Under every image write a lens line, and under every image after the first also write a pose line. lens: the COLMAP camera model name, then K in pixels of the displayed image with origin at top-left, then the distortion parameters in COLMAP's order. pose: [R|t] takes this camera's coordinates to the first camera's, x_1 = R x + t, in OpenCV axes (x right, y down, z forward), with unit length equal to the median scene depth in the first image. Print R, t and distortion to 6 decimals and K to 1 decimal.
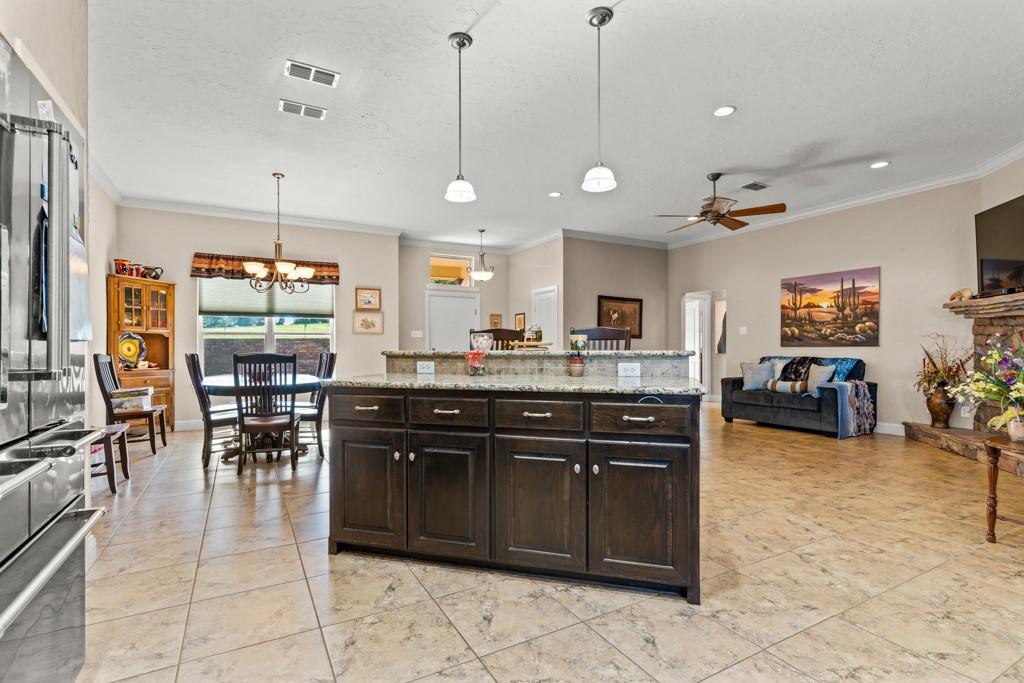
lens RADIAL K [[484.3, 0, 512.5], [0, 484.3, 346.7], [0, 0, 1]] dist [-0.000838, 0.000626]
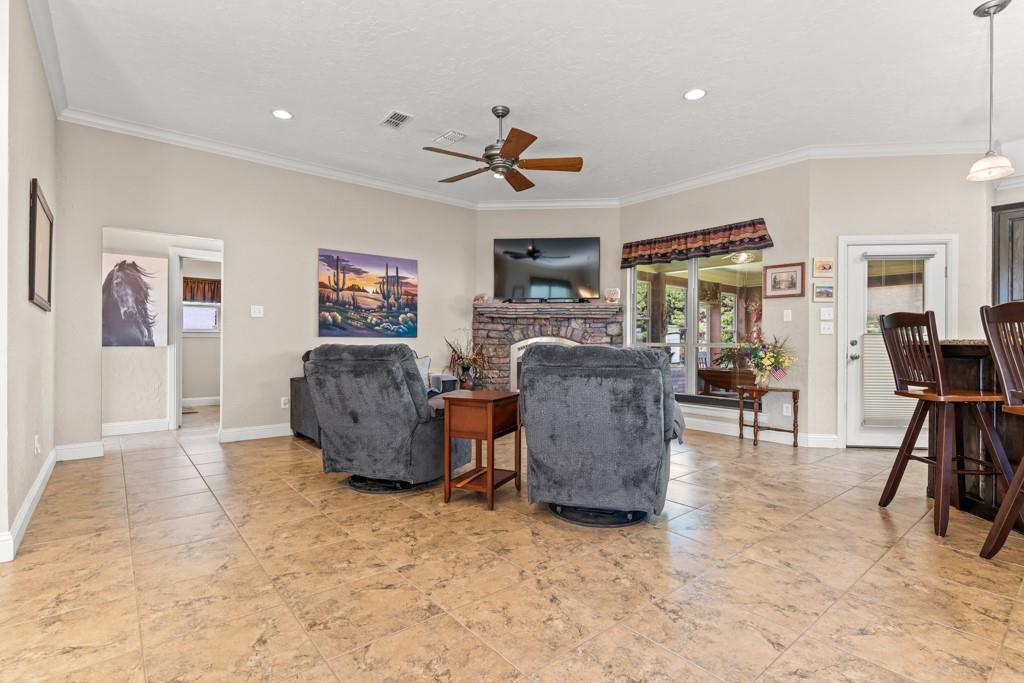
lens RADIAL K [[484.3, 0, 513.8], [0, 484.3, 340.9], [0, 0, 1]] dist [-0.000838, 0.000626]
pose [[-0.191942, -0.000093, 0.981406, -0.273547], [-0.005677, 0.999983, -0.001016, 0.006176], [-0.981390, -0.005766, -0.191939, 0.910689]]
